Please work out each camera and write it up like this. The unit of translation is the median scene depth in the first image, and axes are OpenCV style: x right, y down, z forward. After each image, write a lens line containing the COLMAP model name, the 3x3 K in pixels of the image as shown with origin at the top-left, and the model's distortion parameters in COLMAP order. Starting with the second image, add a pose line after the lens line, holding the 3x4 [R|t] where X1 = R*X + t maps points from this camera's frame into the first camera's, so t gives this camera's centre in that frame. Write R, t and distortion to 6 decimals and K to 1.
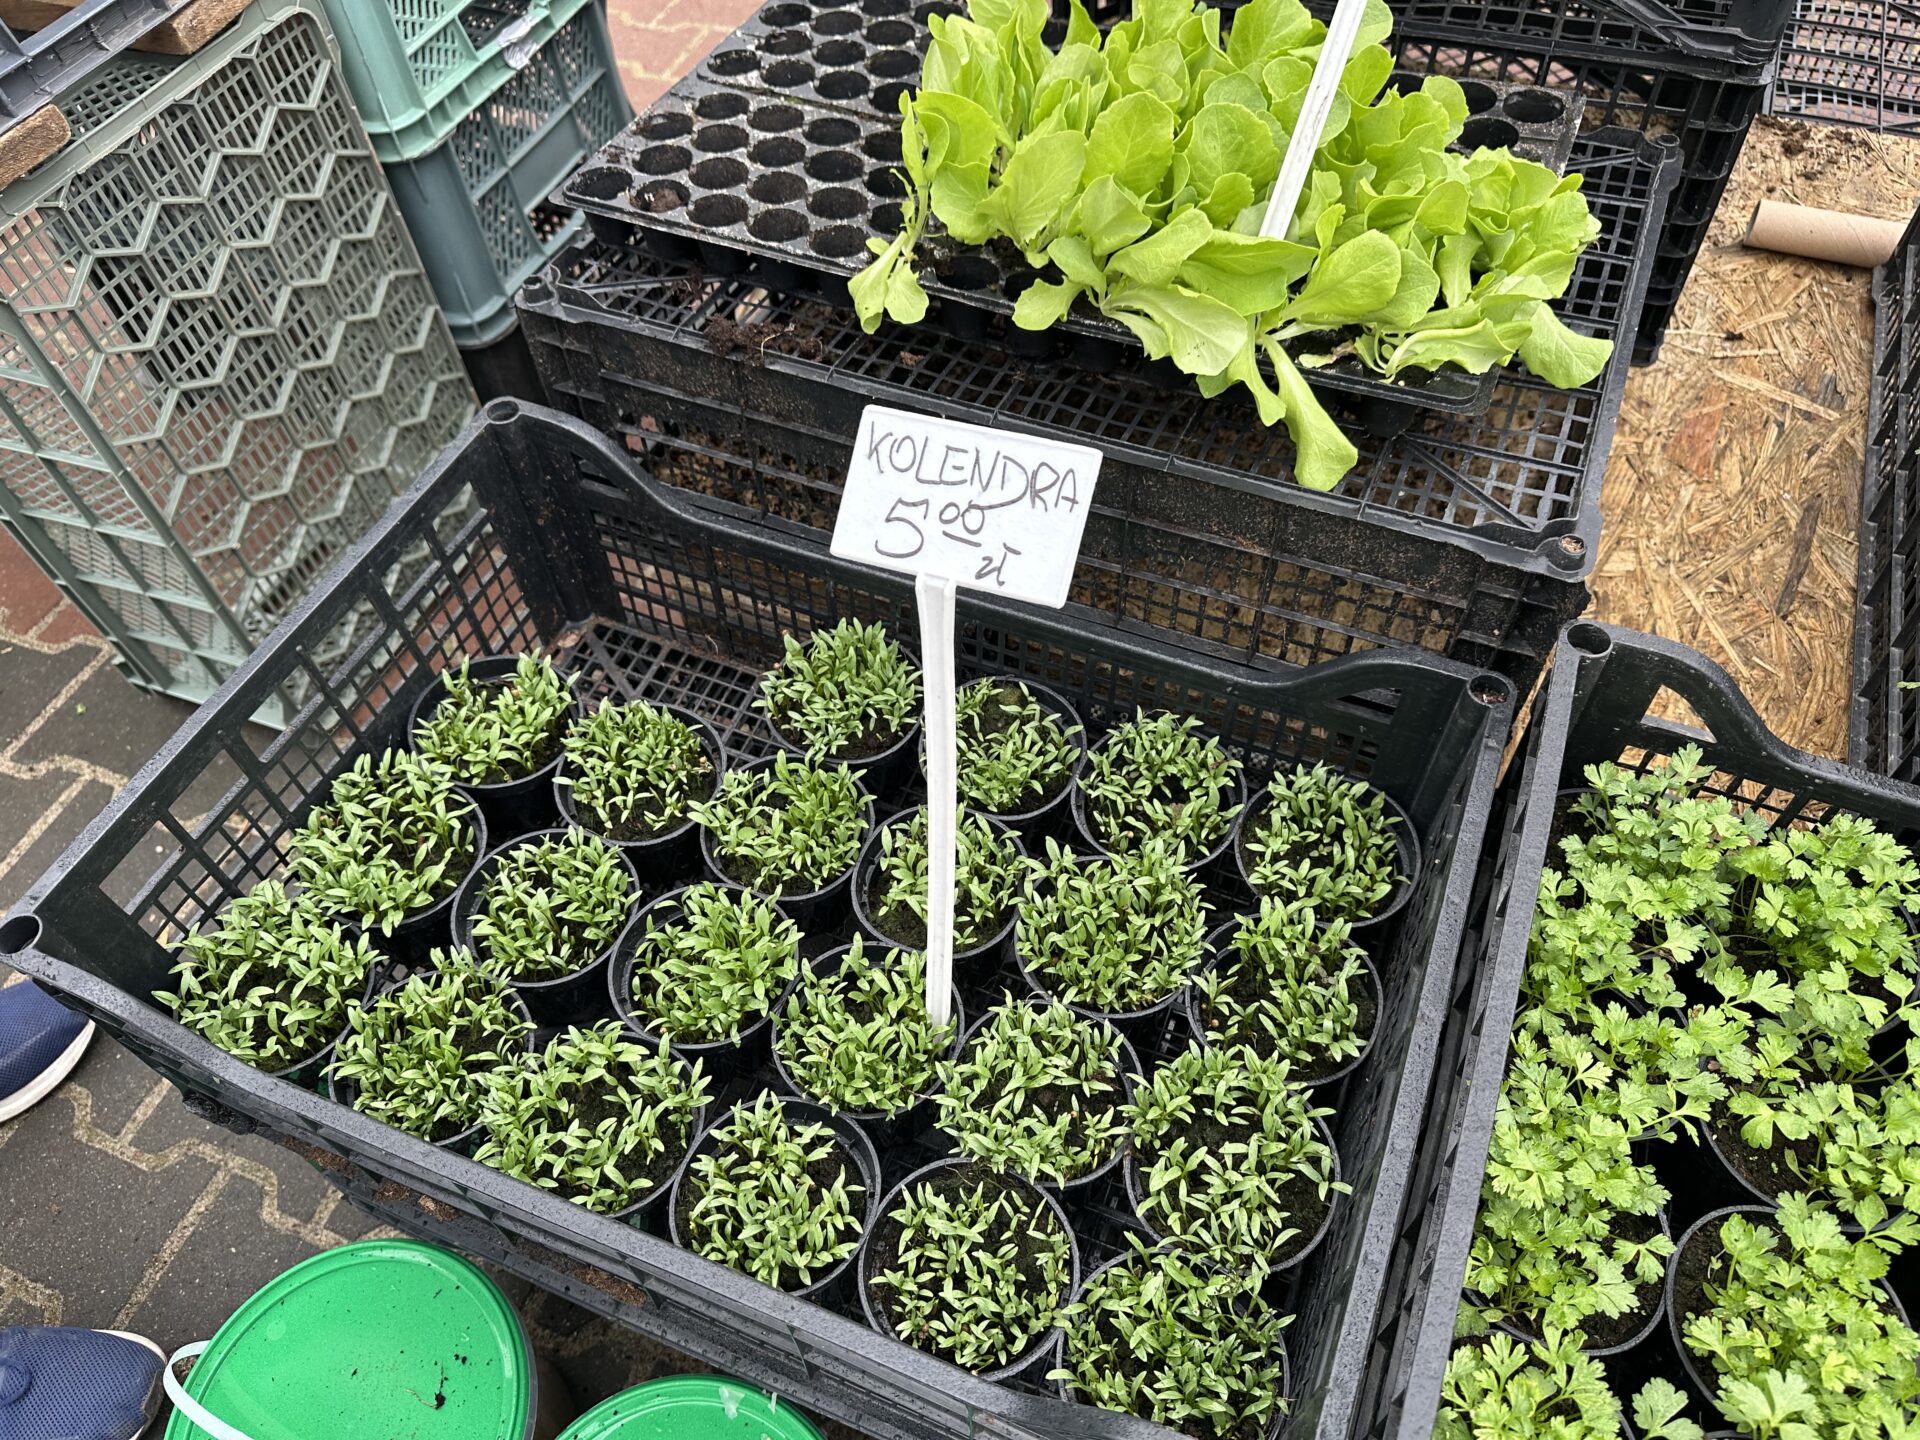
lens RADIAL K [[1331.6, 0, 957.7], [0, 1331.6, 753.9], [0, 0, 1]] dist [0.049535, -0.063869]
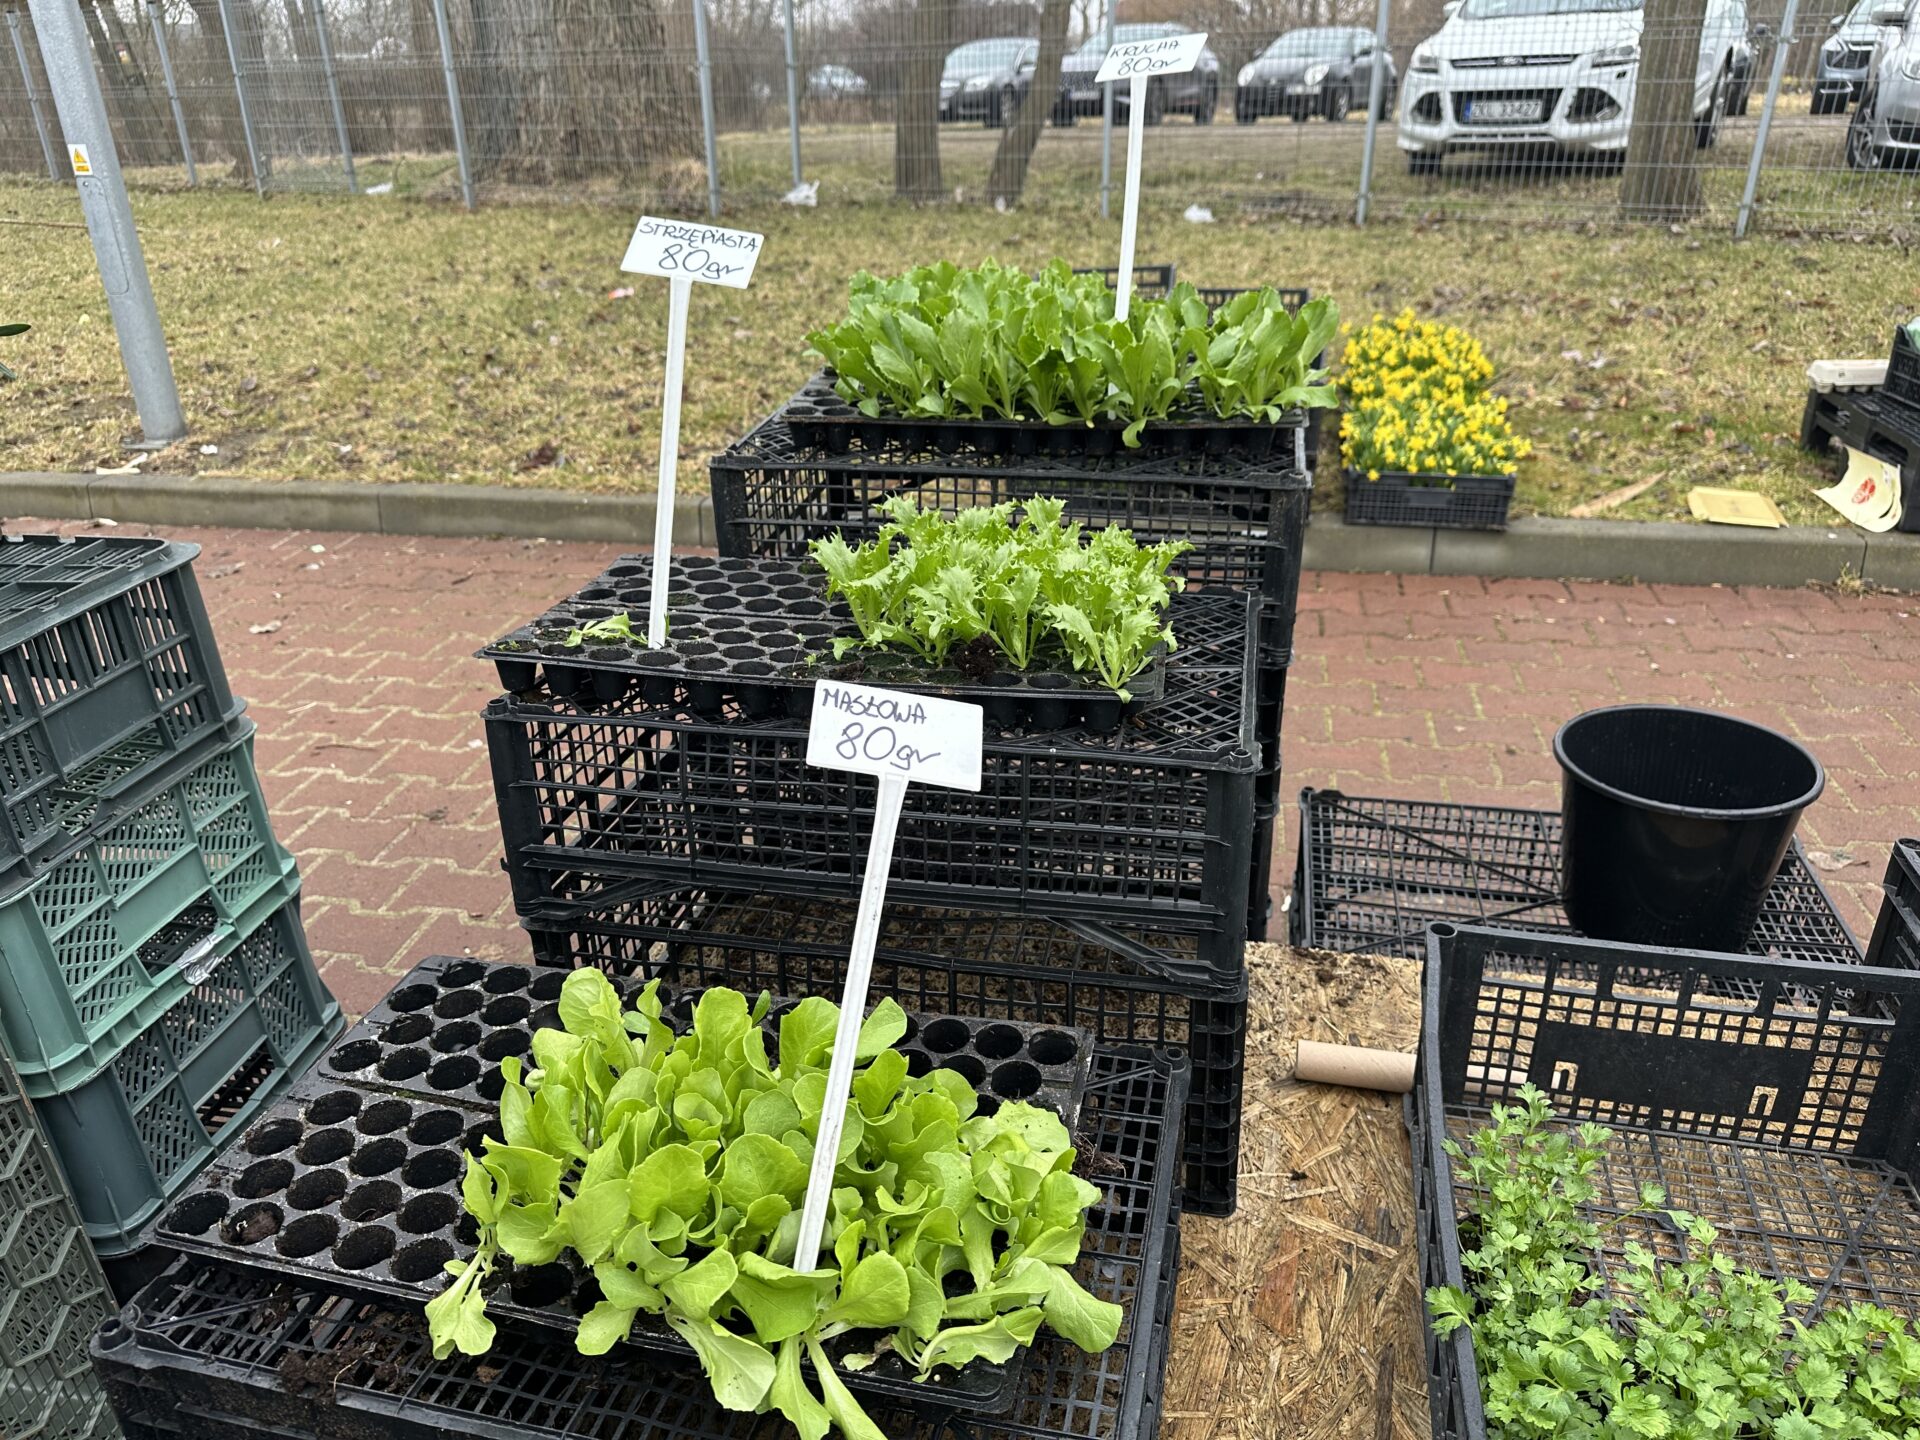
lens RADIAL K [[1369.3, 0, 957.1], [0, 1369.3, 728.6], [0, 0, 1]] dist [0.012349, -0.020911]
pose [[0.983961, -0.070611, 0.163811, 0.160744], [0.139576, 0.876604, -0.460525, -0.176316], [-0.111079, 0.476003, 0.872400, -0.164609]]
